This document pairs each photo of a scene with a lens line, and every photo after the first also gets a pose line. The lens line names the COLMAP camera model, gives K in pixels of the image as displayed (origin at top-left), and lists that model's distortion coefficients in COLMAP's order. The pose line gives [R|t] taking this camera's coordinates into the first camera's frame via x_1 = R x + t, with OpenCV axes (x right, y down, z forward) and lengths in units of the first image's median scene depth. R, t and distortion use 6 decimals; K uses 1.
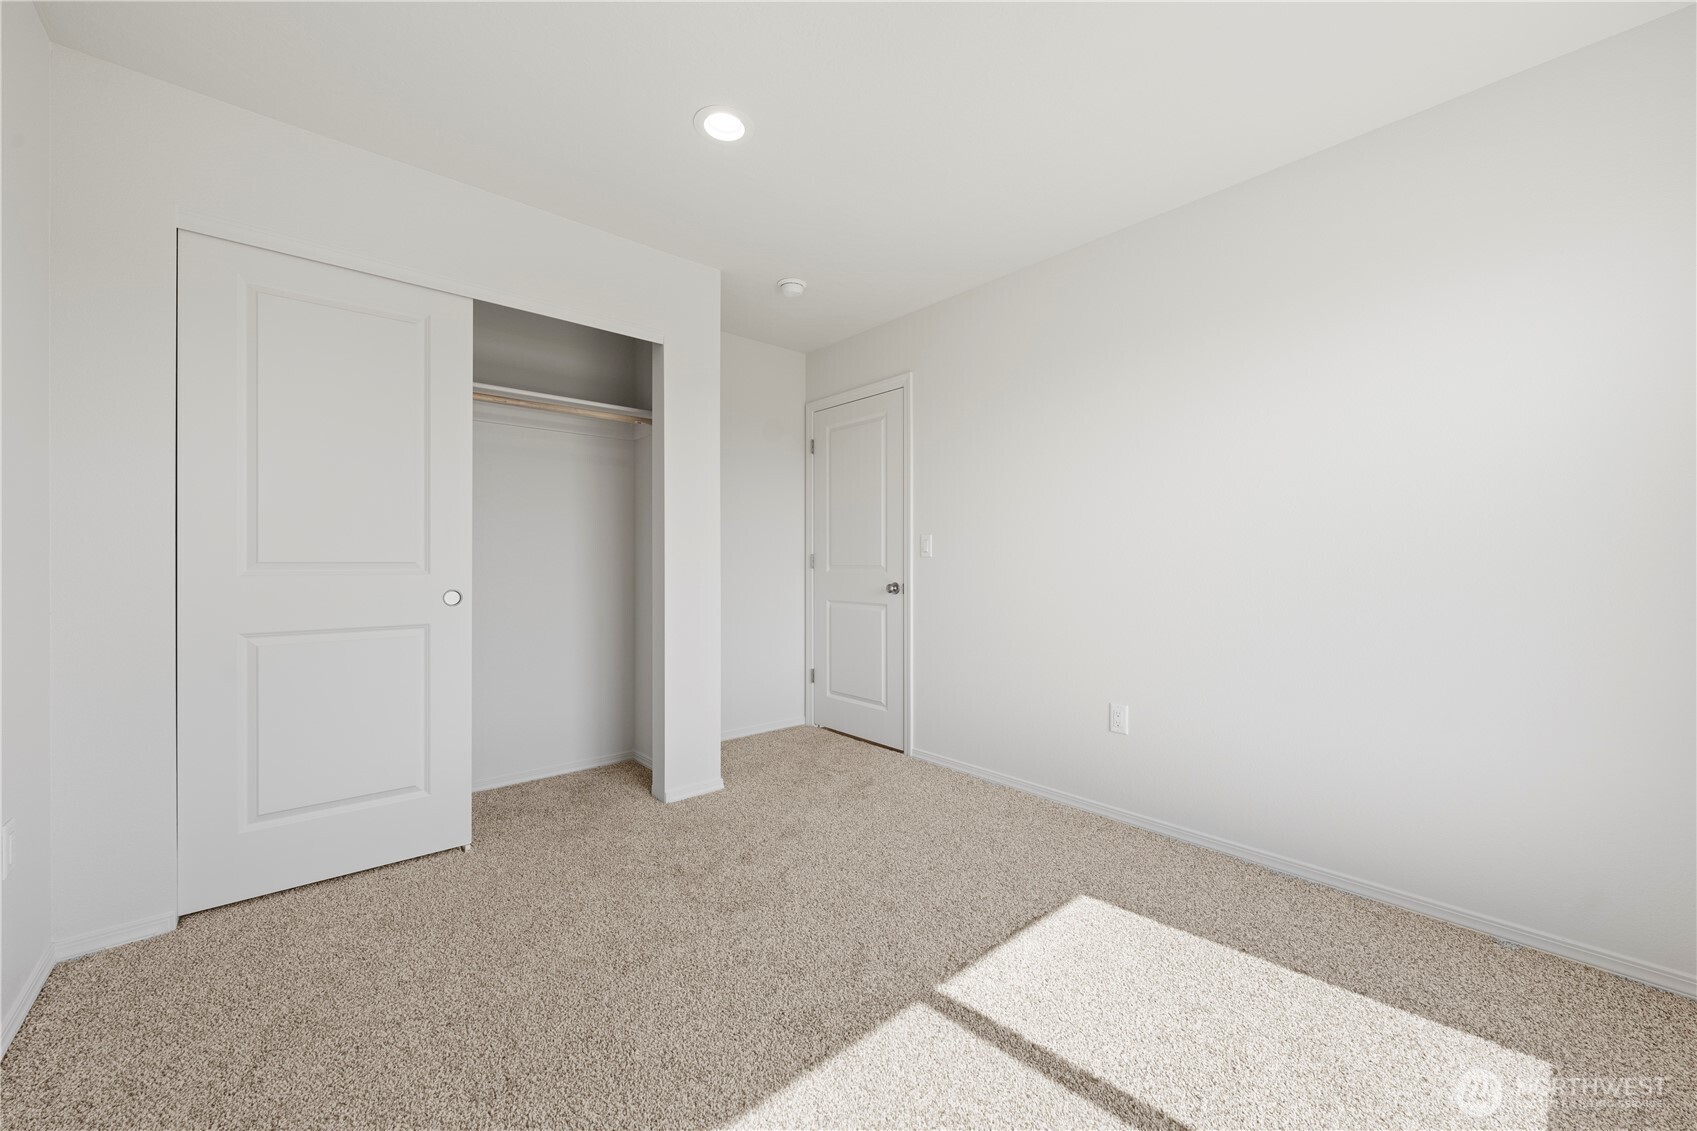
lens RADIAL K [[758.4, 0, 850.5], [0, 758.4, 552.8], [0, 0, 1]] dist [0.063526, 0.000159]
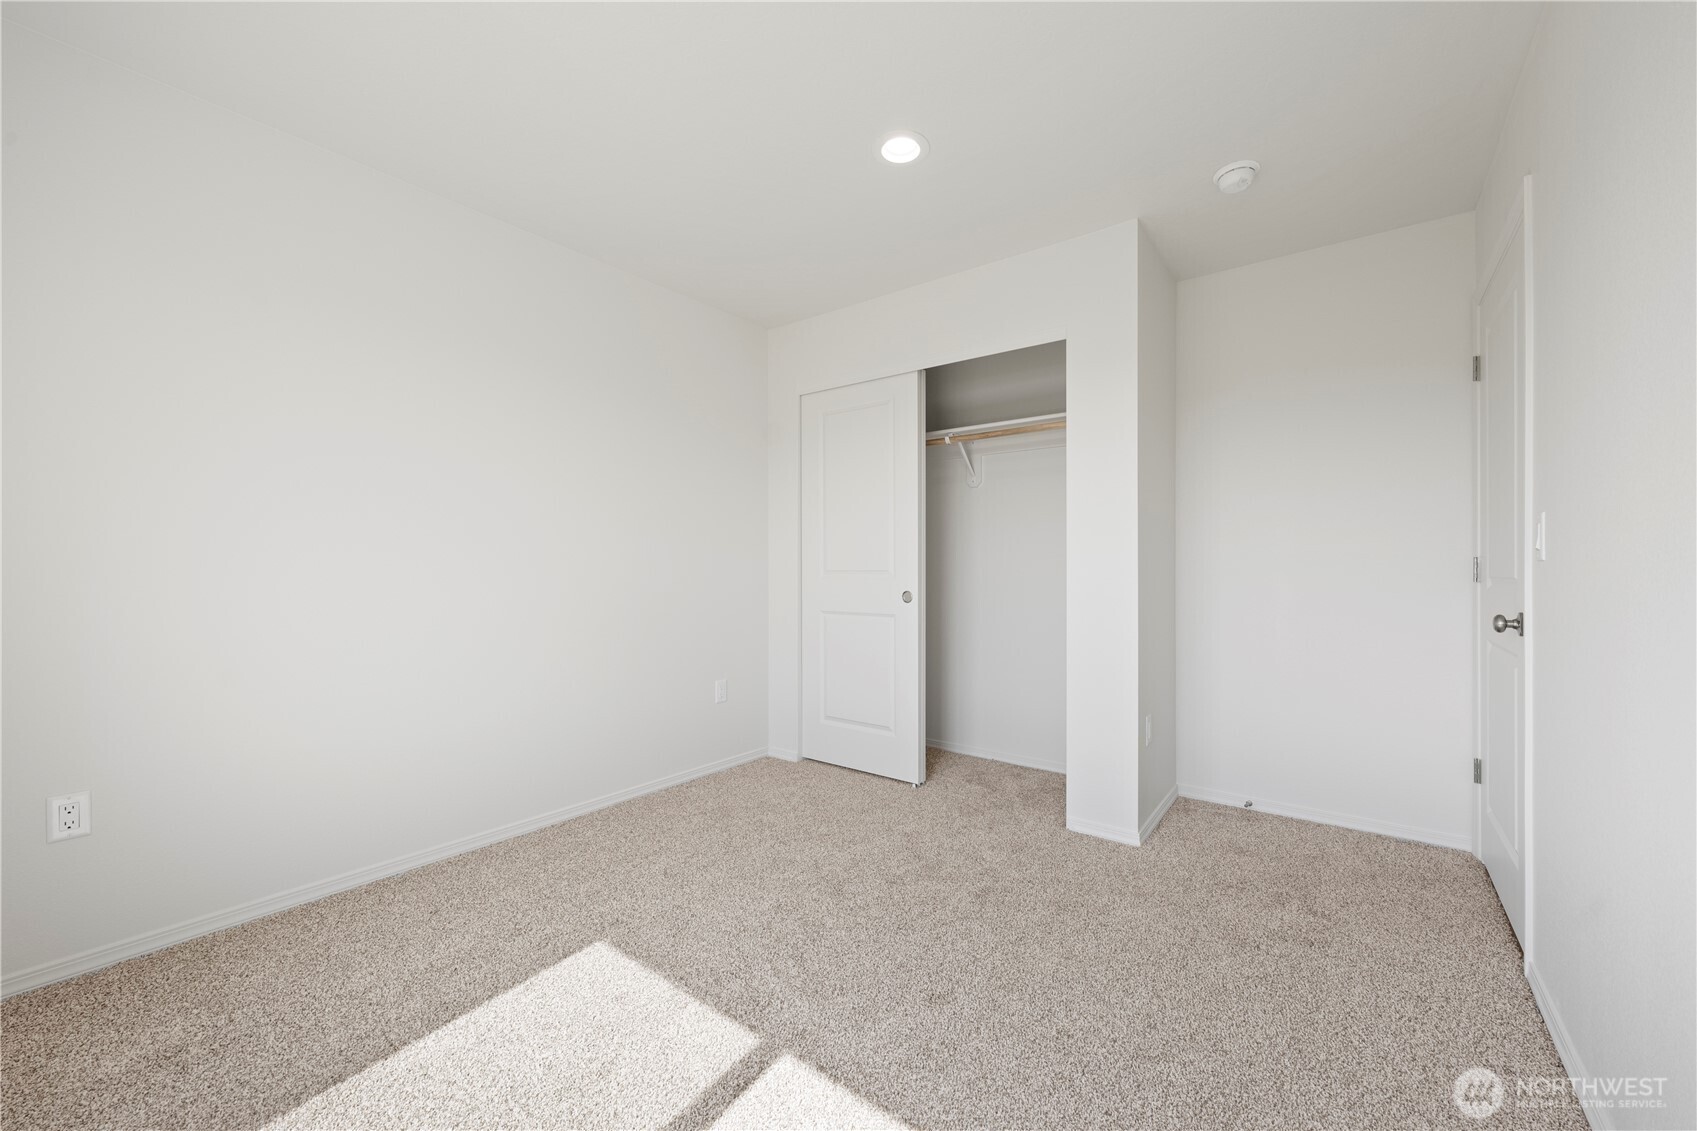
lens RADIAL K [[699.1, 0, 815.5], [0, 699.1, 563.1], [0, 0, 1]] dist [0.035090, 0.000044]
pose [[0.130458, -0.017041, -0.991307, 0.713258], [0.001584, 0.999855, -0.016980, 0.022064], [0.991453, 0.000645, 0.130466, 0.717823]]
